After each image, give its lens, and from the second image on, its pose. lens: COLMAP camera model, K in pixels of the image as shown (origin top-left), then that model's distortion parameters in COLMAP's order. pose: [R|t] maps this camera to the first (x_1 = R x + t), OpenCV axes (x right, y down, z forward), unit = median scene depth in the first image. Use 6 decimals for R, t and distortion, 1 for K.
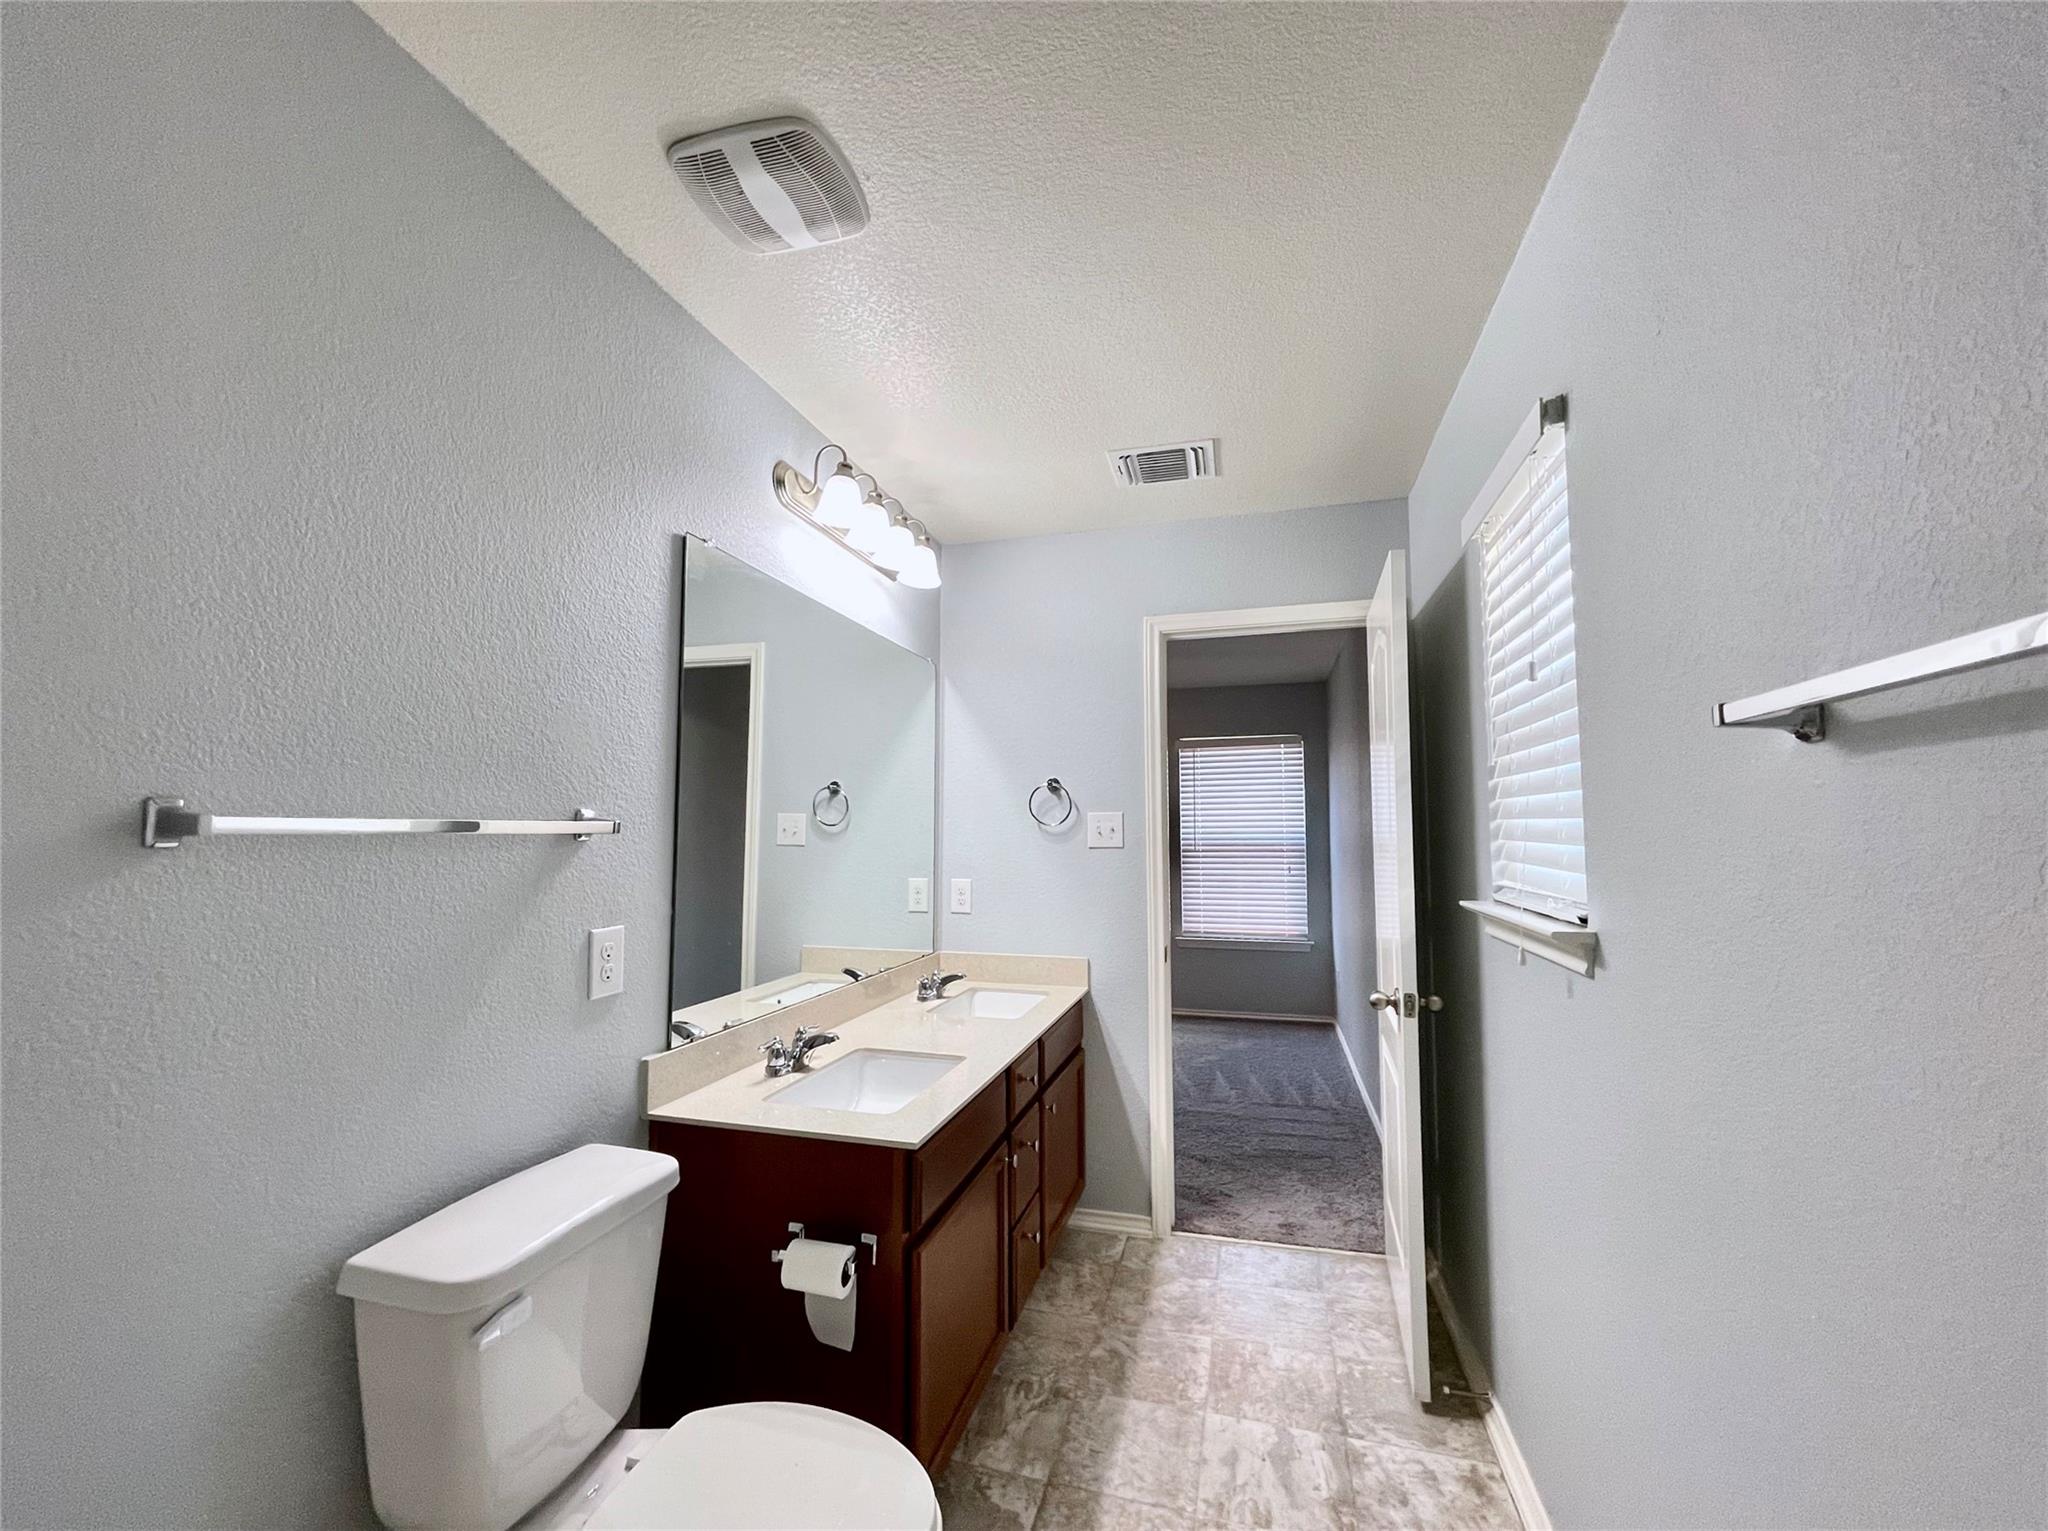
lens RADIAL K [[832.8, 0, 1022.2], [0, 832.8, 777.9], [0, 0, 1]] dist [-0.000722, 0.000186]
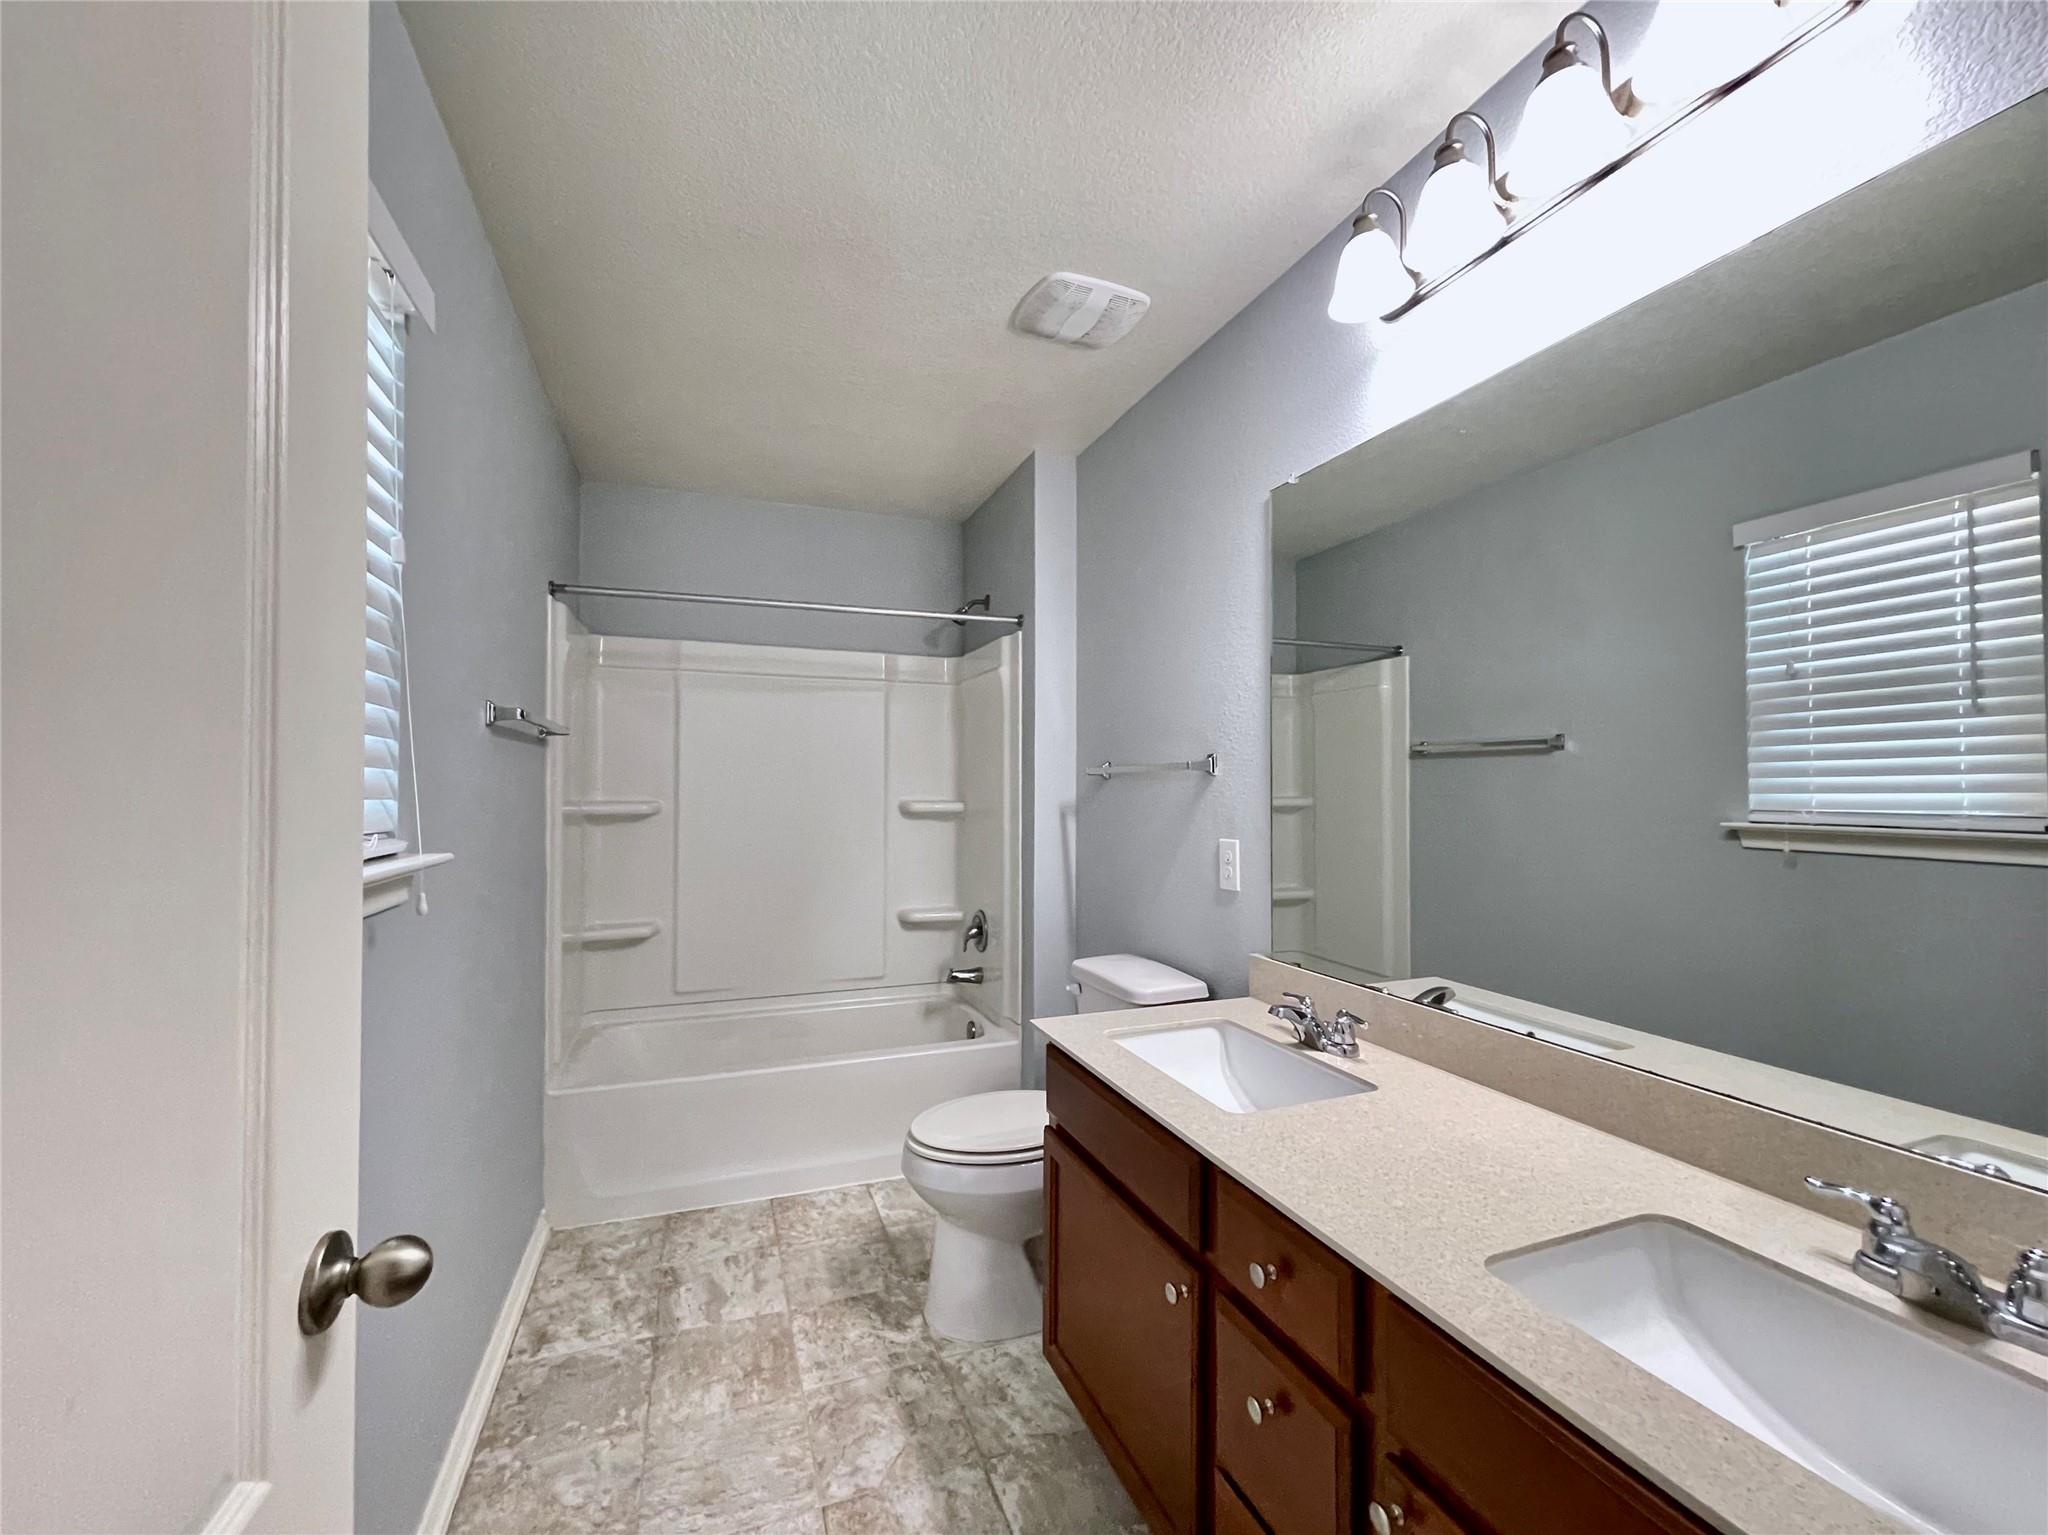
lens RADIAL K [[832.6, 0, 1019.5], [0, 832.6, 774.1], [0, 0, 1]] dist [-0.001025, -0.000052]
pose [[-0.801879, -0.003601, -0.597476, 0.603145], [0.044779, 0.996807, -0.066107, 0.157805], [0.595806, -0.079765, -0.799157, 2.018084]]
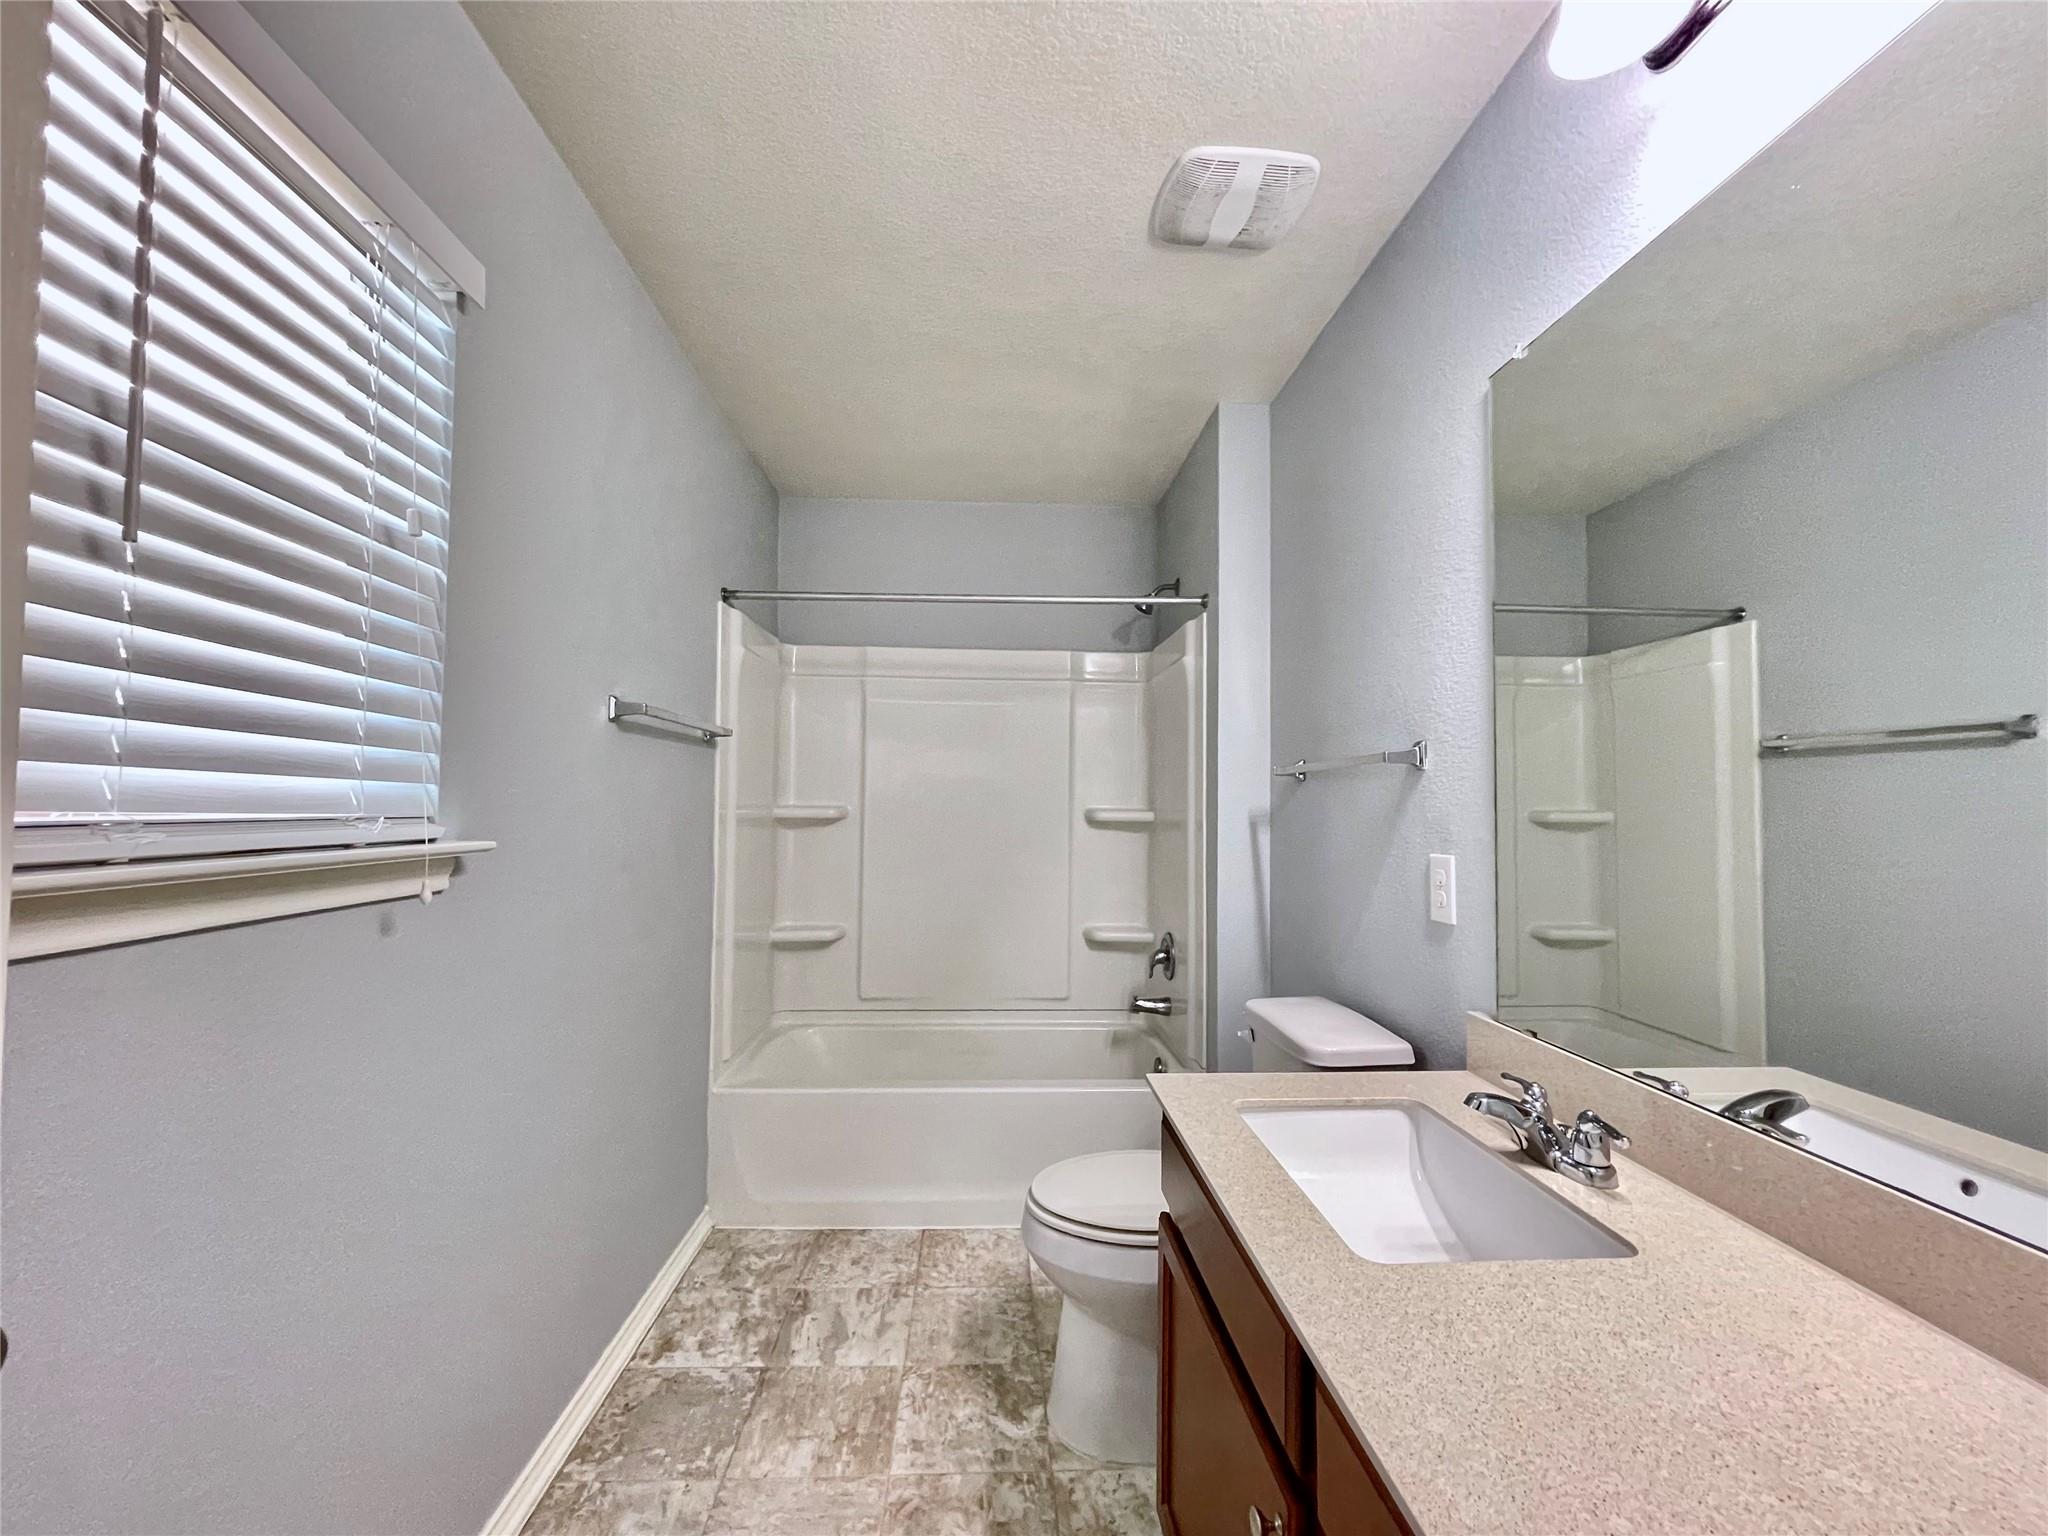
lens RADIAL K [[825.6, 0, 1026.4], [0, 825.6, 775.6], [0, 0, 1]] dist [-0.001537, 0.000723]
pose [[-0.946124, -0.012949, -0.323546, 0.390601], [0.019656, 0.995061, -0.097304, 0.175770], [0.323207, -0.098422, -0.941196, 1.945417]]
